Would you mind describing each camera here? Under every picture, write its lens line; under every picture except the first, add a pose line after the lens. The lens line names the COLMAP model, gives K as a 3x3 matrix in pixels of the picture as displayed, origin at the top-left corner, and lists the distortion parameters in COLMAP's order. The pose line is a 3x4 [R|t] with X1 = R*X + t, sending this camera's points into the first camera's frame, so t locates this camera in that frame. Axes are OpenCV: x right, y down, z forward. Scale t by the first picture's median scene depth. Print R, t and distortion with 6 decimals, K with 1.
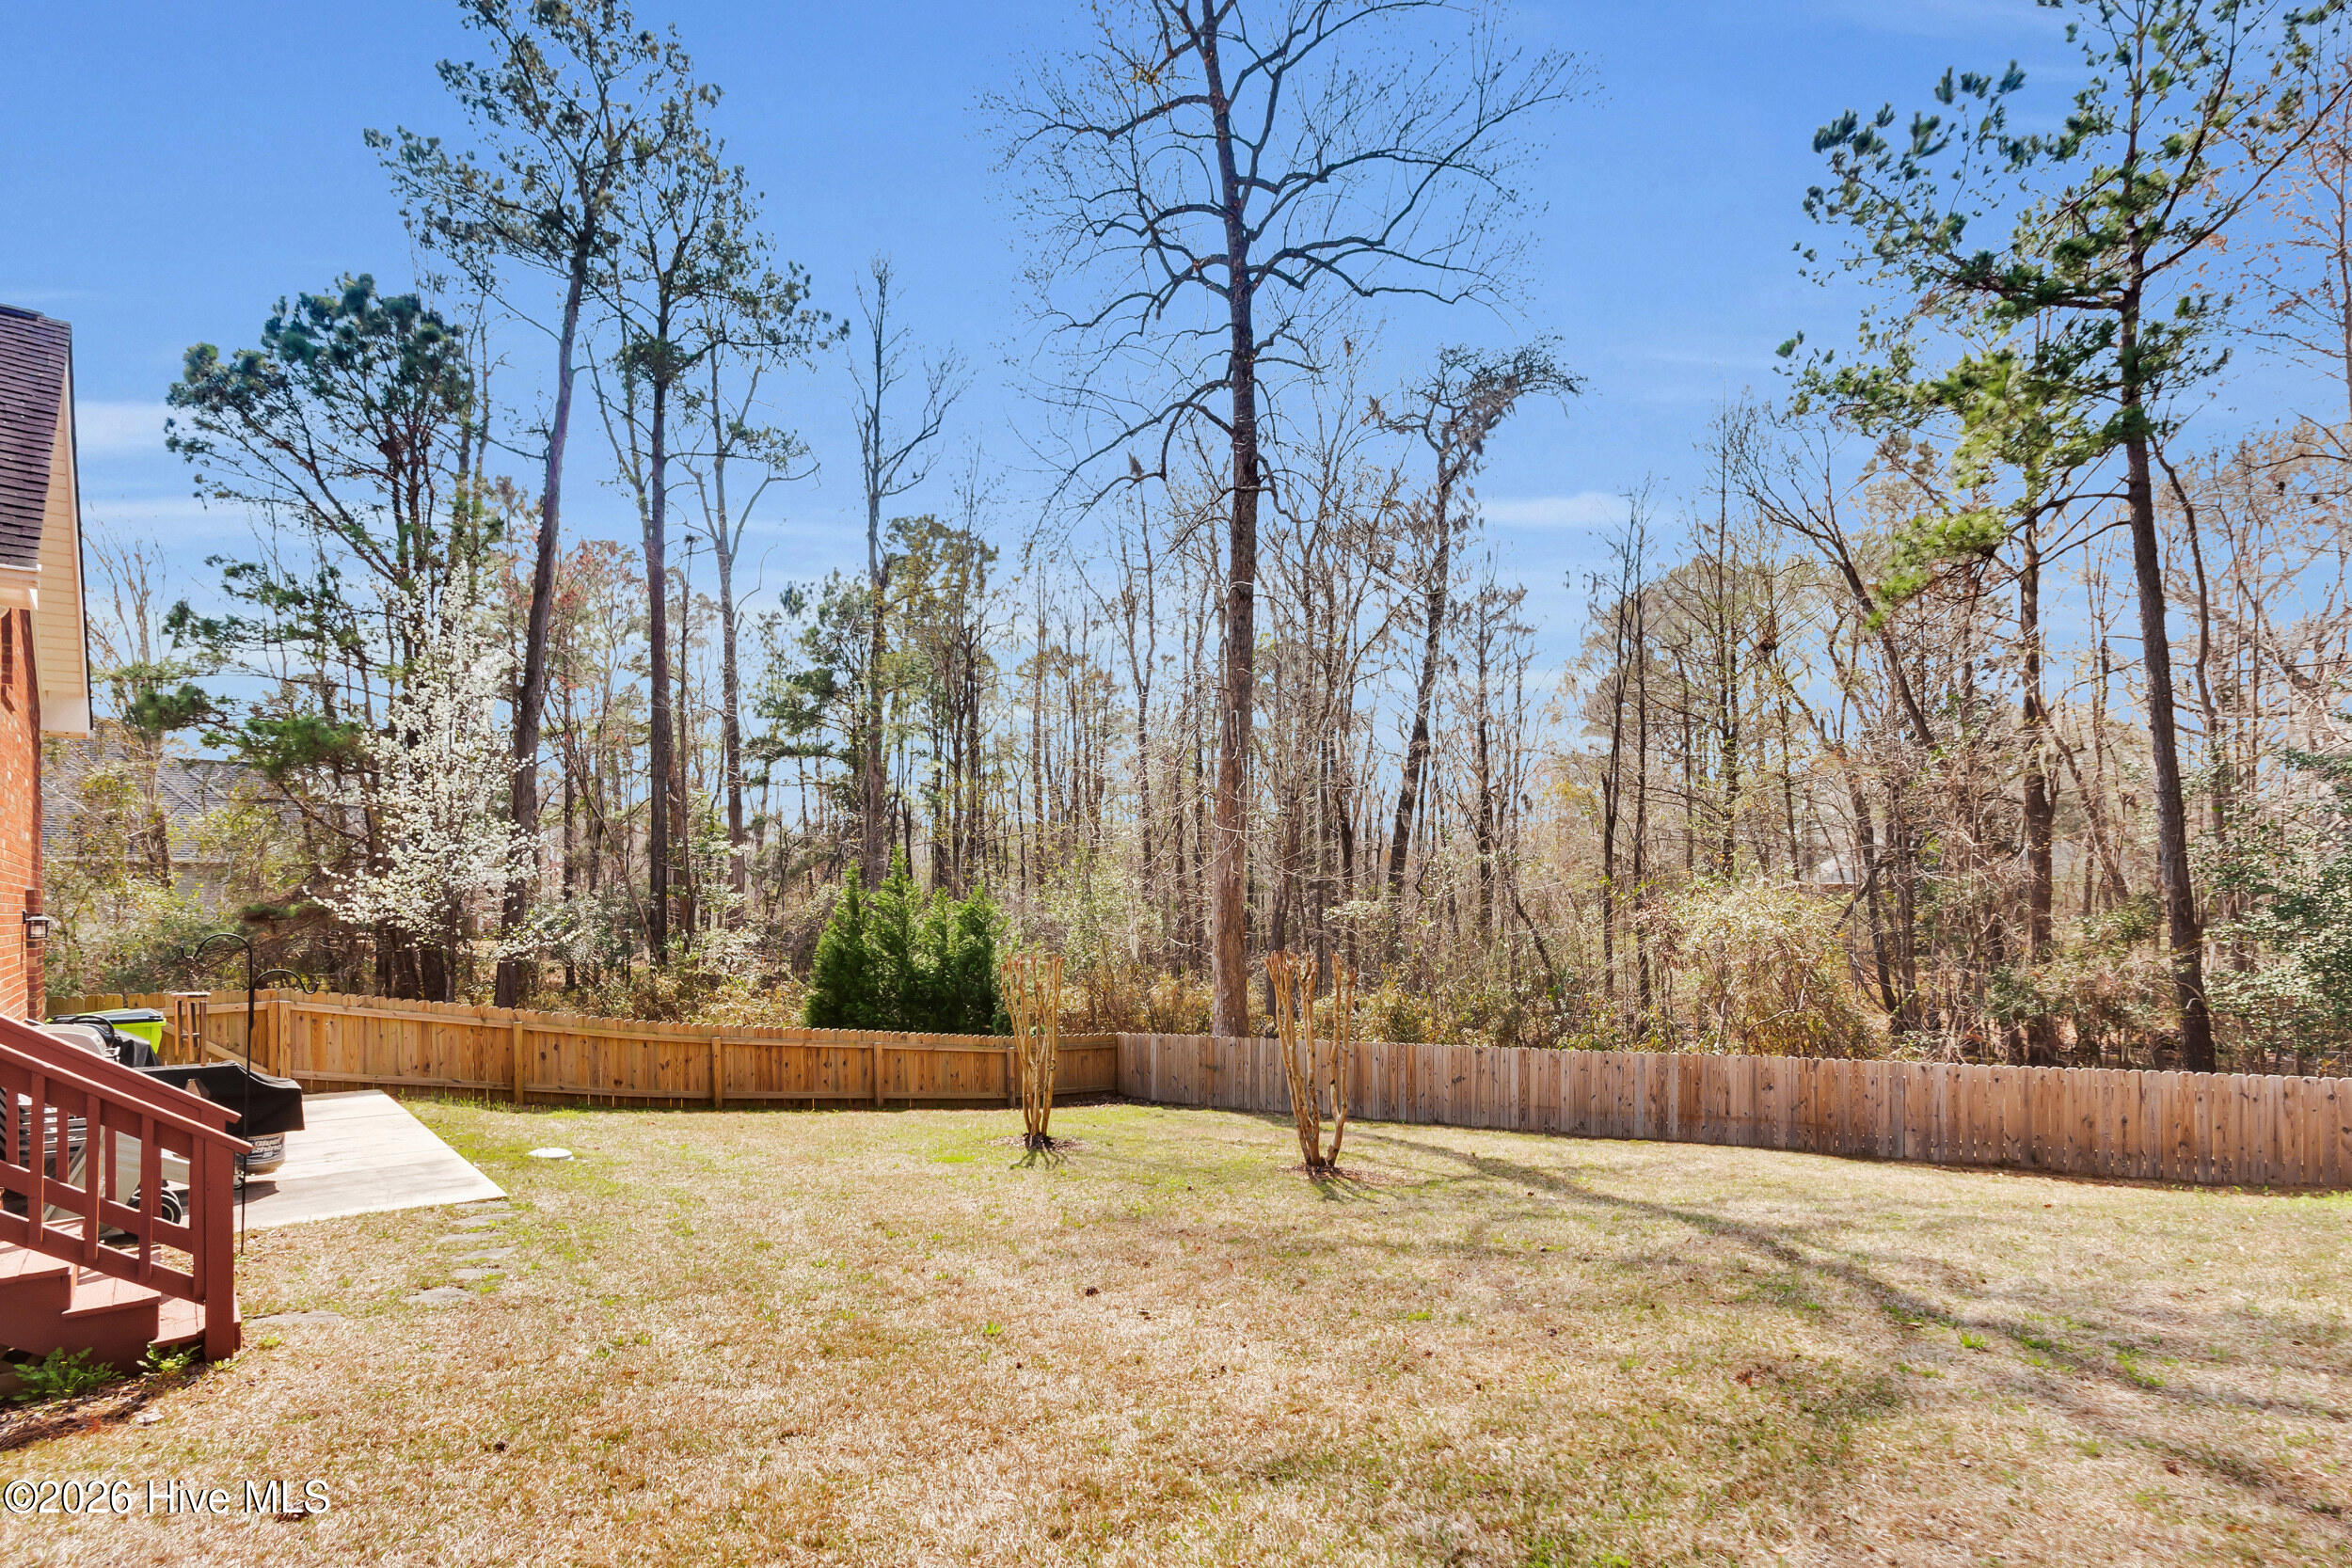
lens RADIAL K [[1105.5, 0, 1173.4], [0, 1105.5, 913.8], [0, 0, 1]] dist [0.001195, 0.000311]
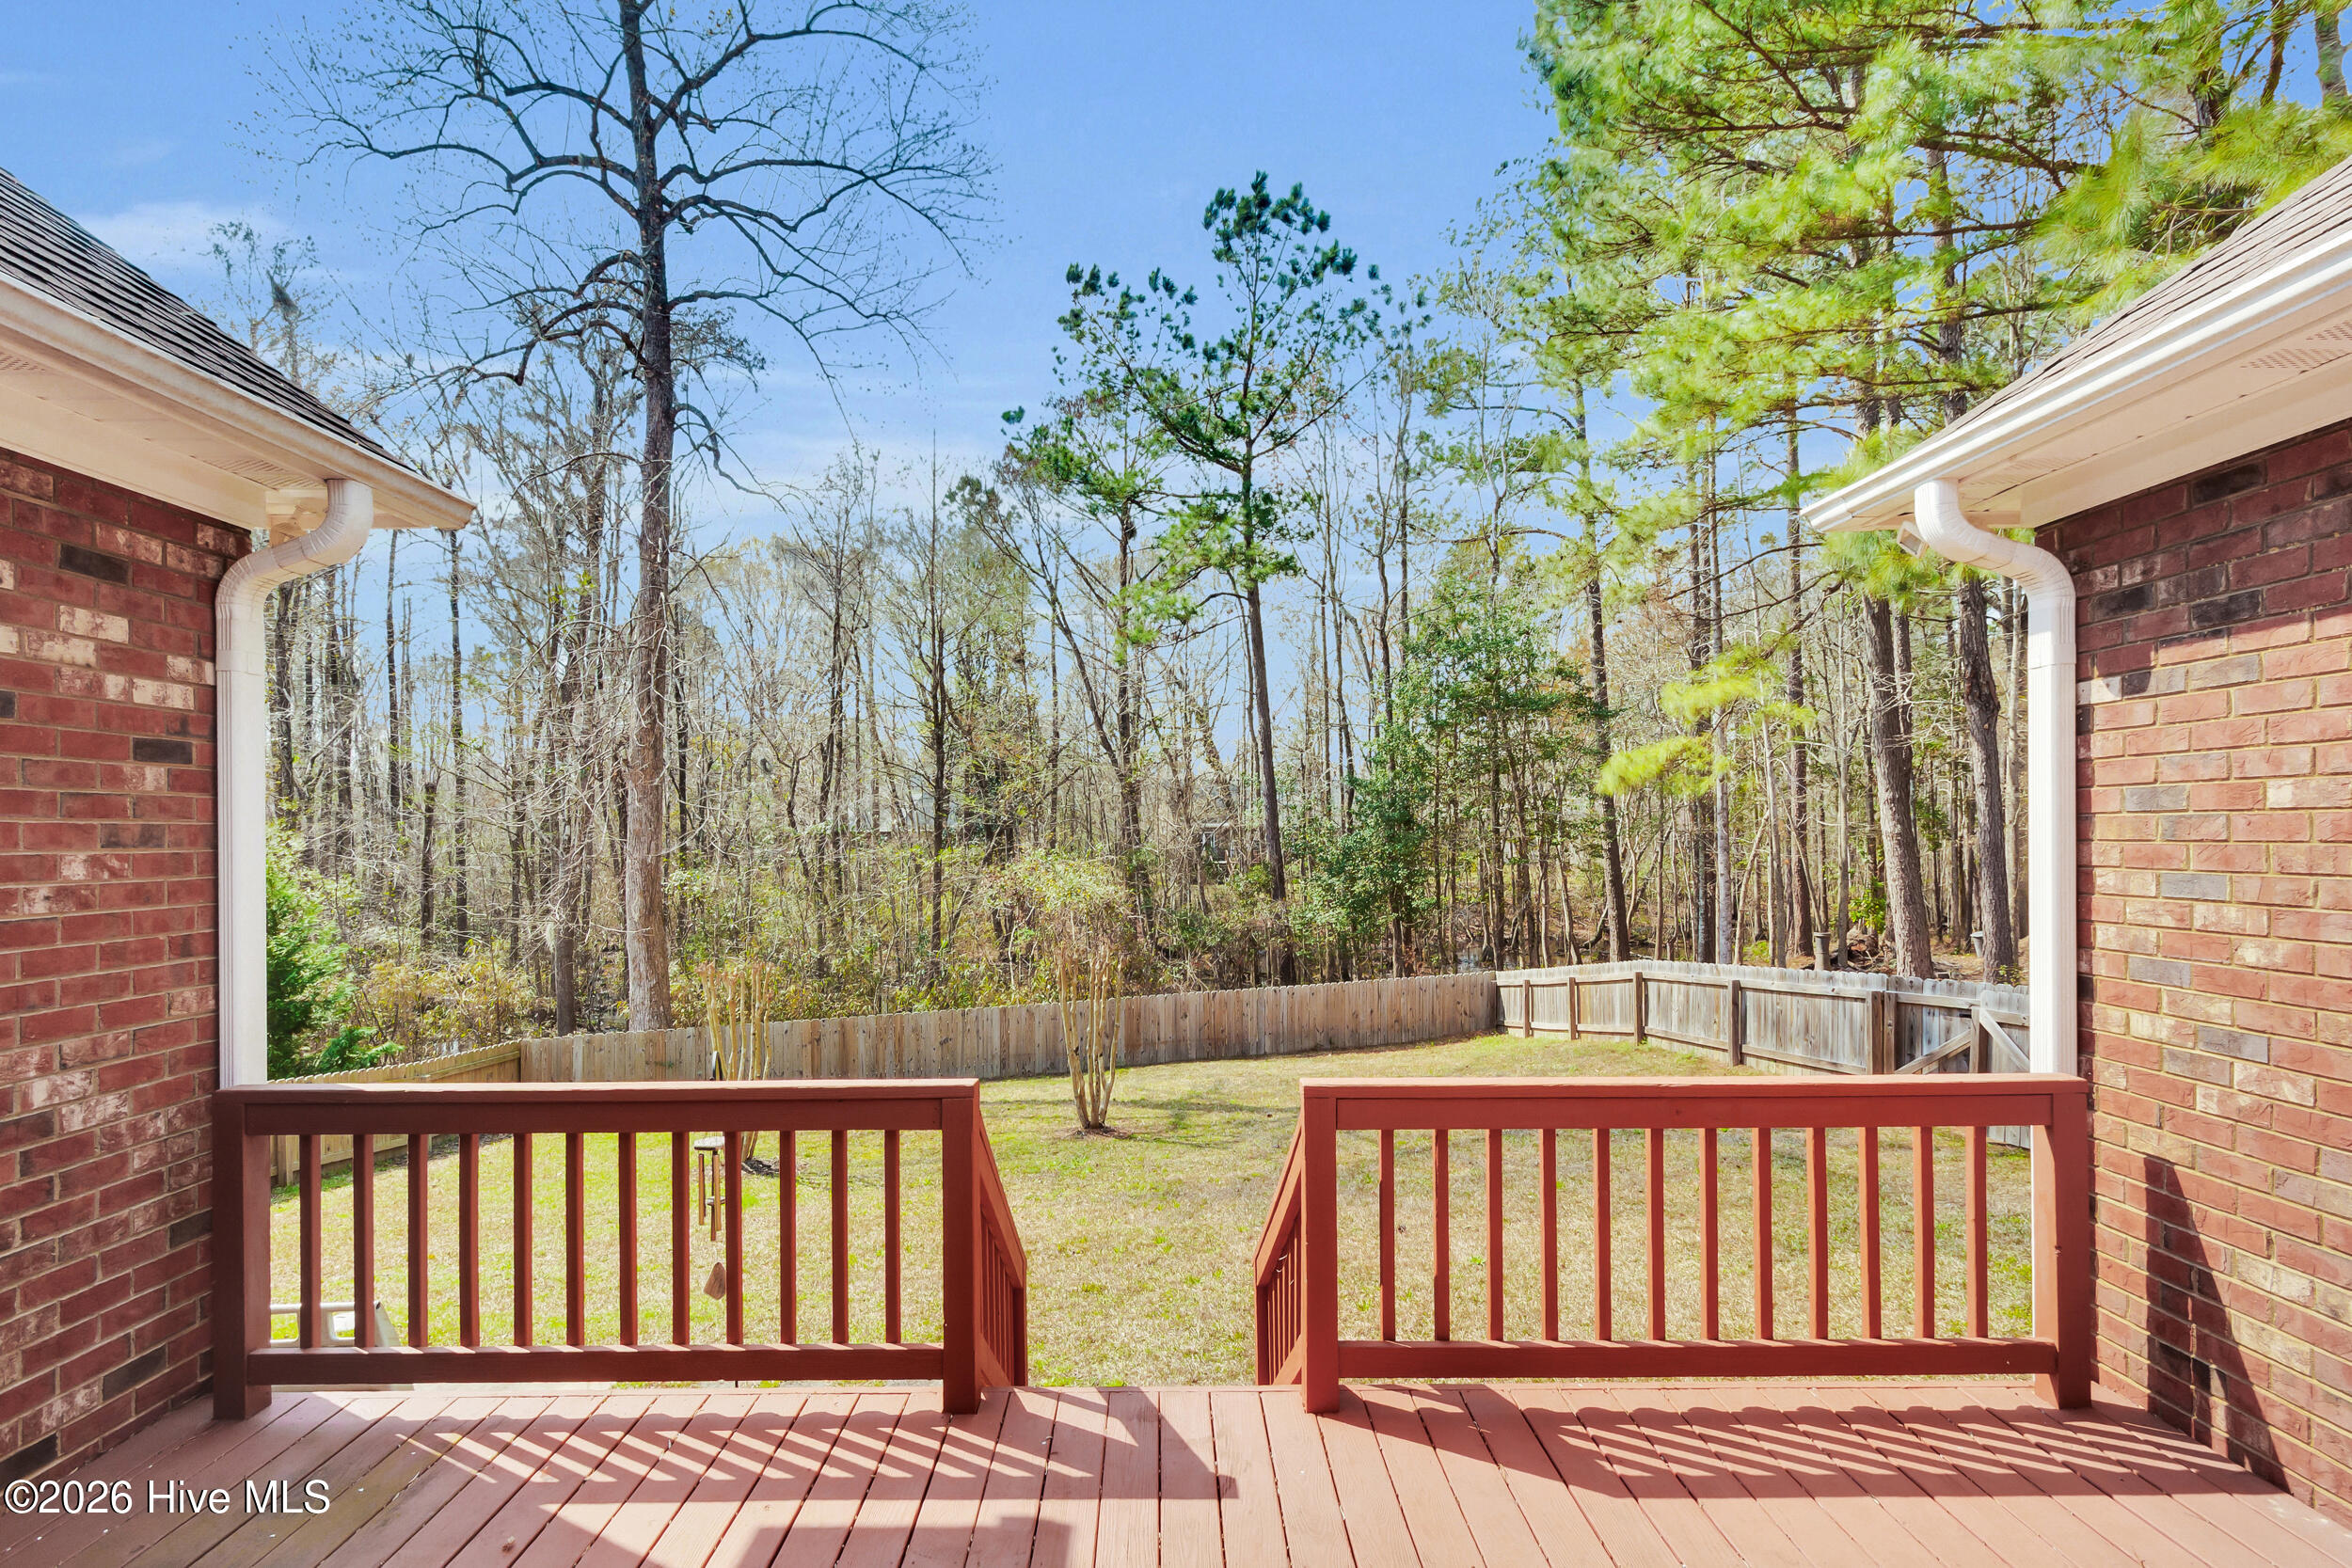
lens RADIAL K [[1137.6, 0, 1156.2], [0, 1137.6, 860.3], [0, 0, 1]] dist [0.002181, -0.000010]
pose [[0.678492, -0.001436, 0.734606, -0.351408], [0.017666, 0.999741, -0.014362, -0.008978], [-0.734395, 0.022722, 0.678342, 0.062952]]
